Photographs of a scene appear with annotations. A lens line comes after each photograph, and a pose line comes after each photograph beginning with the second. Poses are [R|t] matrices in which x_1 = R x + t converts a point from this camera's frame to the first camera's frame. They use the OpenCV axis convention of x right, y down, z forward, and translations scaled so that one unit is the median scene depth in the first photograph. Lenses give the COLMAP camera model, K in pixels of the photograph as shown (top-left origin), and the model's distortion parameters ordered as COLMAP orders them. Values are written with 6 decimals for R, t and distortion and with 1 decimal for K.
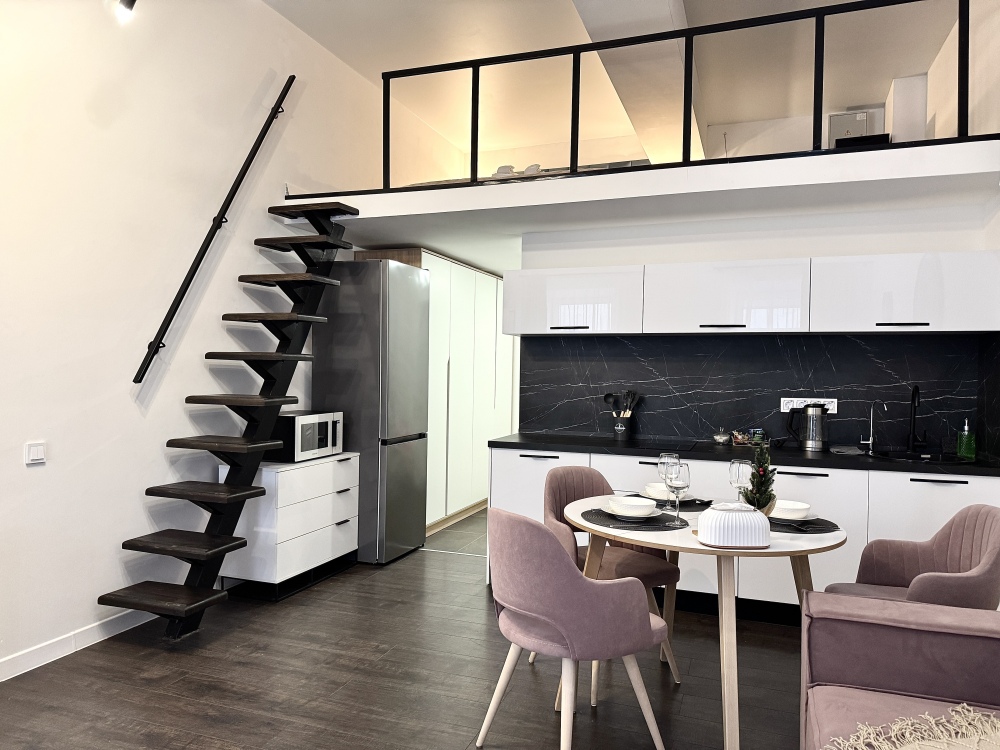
lens RADIAL K [[707.6, 0, 504.9], [0, 707.6, 374.2], [0, 0, 1]] dist [0.039944, -0.004725]
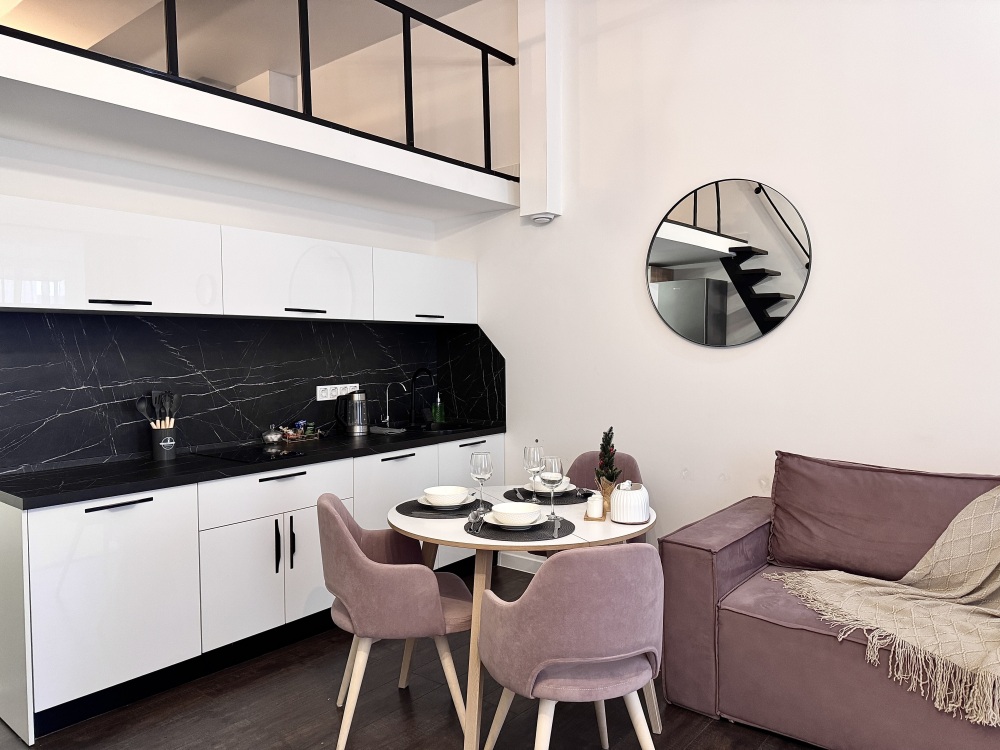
lens RADIAL K [[707.6, 0, 505.4], [0, 707.6, 377.5], [0, 0, 1]] dist [0.039944, -0.004725]
pose [[0.306256, -0.056708, 0.950259, -0.441991], [0.017429, 0.998391, 0.053964, -0.025767], [-0.951790, 0.000035, 0.306751, 0.461358]]
